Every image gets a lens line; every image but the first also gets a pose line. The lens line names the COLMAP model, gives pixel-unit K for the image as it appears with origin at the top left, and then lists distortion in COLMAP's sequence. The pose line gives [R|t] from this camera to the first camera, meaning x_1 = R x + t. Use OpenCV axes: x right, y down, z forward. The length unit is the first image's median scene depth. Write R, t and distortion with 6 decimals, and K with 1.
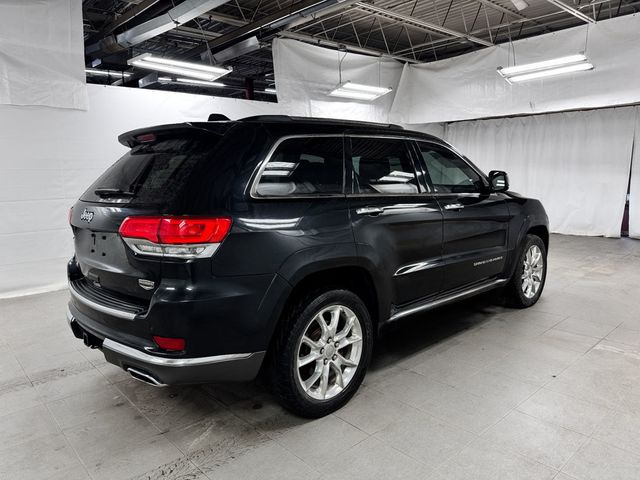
lens RADIAL K [[460.4, 0, 320.0], [0, 460.4, 240.0], [0, 0, 1]] dist [-0.023731, -0.004151]
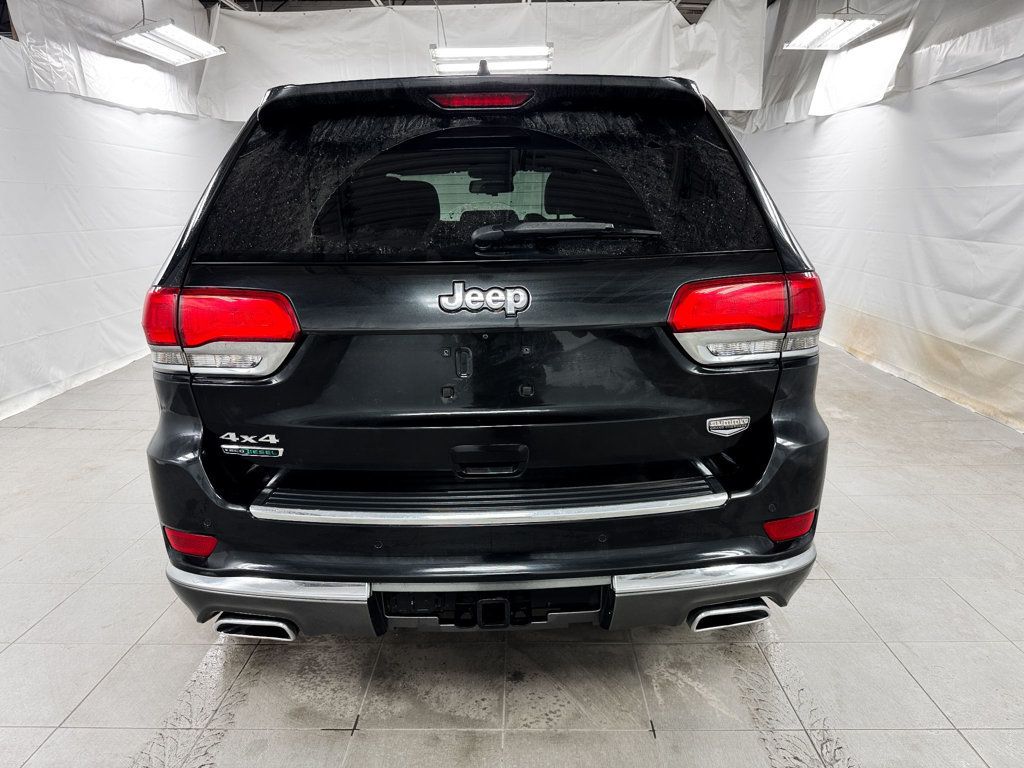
lens RADIAL K [[736.7, 0, 512.0], [0, 736.7, 384.0], [0, 0, 1]] dist [-0.023731, -0.004151]
pose [[0.670657, -0.153944, 0.725617, -0.593729], [0.098460, 0.988046, 0.118617, -0.031083], [-0.735204, -0.008107, 0.677797, 0.362703]]
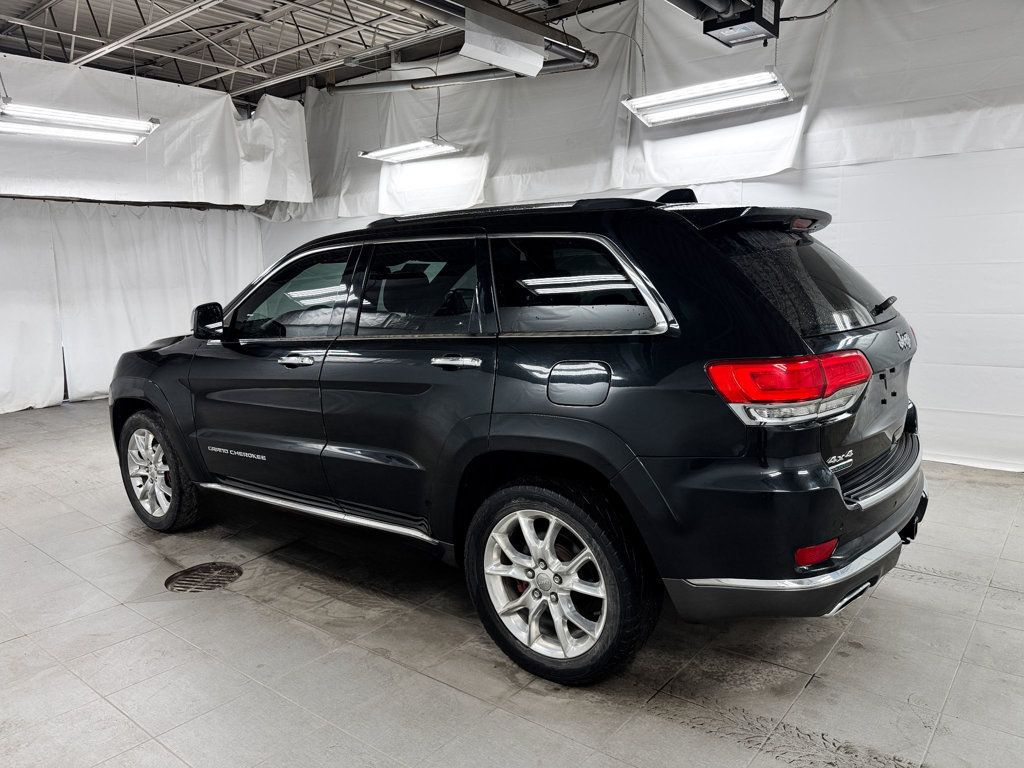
lens RADIAL K [[736.7, 0, 512.0], [0, 736.7, 384.0], [0, 0, 1]] dist [-0.023731, -0.004151]
pose [[-0.177184, -0.111769, 0.977810, -0.912055], [0.162801, 0.976515, 0.141122, -0.149559], [-0.970619, 0.184193, -0.154827, 1.084550]]
